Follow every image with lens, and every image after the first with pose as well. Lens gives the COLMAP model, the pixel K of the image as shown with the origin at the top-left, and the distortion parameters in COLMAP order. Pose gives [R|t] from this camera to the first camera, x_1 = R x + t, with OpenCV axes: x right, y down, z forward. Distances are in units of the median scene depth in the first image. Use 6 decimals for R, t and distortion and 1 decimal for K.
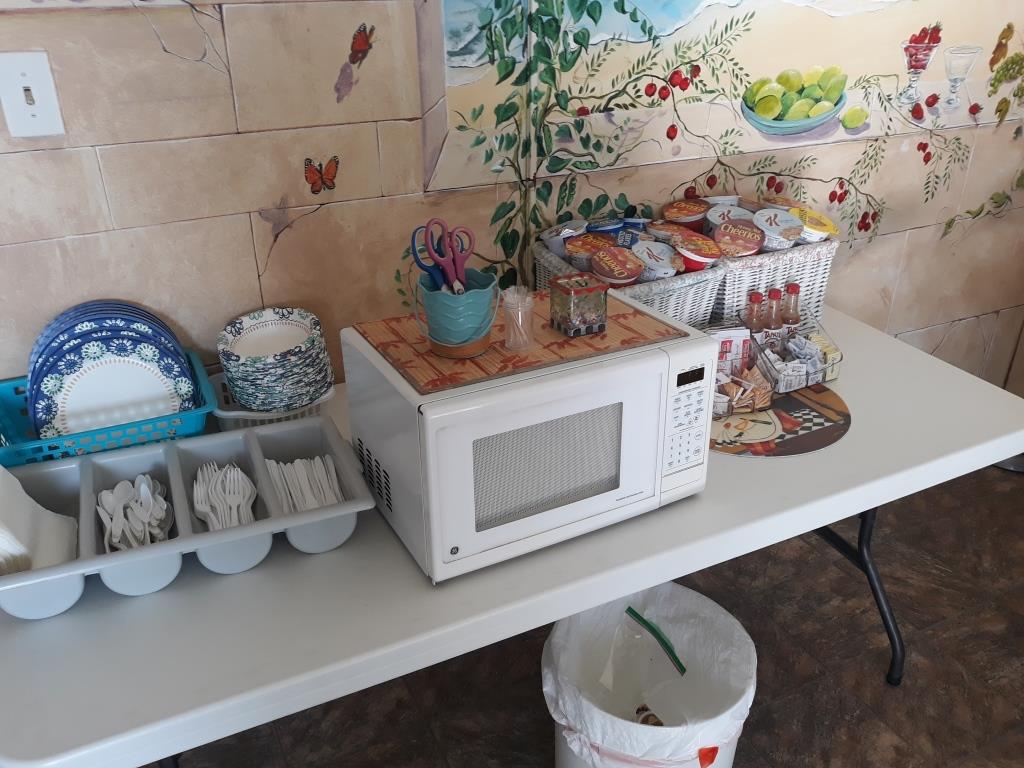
lens RADIAL K [[860.5, 0, 514.3], [0, 860.5, 390.8], [0, 0, 1]] dist [0.004403, -0.009385]
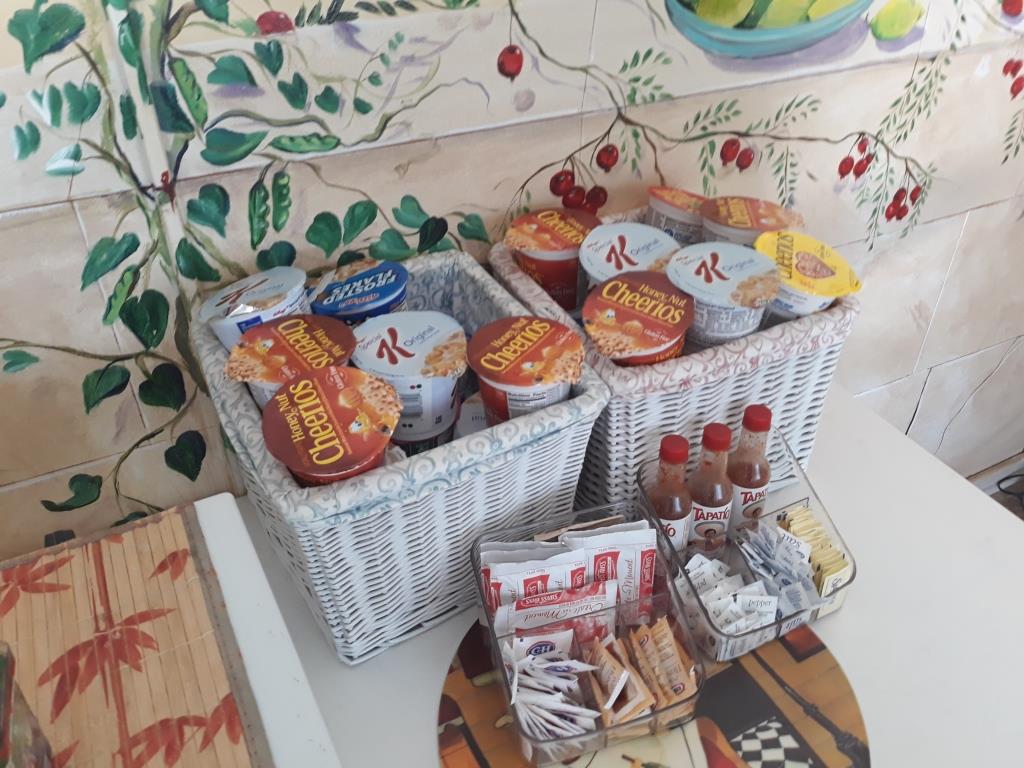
lens RADIAL K [[860.5, 0, 513.9], [0, 860.5, 375.5], [0, 0, 1]] dist [0.004403, -0.009385]
pose [[0.999880, -0.001553, 0.015402, 0.182708], [-0.000580, 0.990498, 0.137527, -0.203539], [-0.015469, -0.137519, 0.990378, 0.536907]]
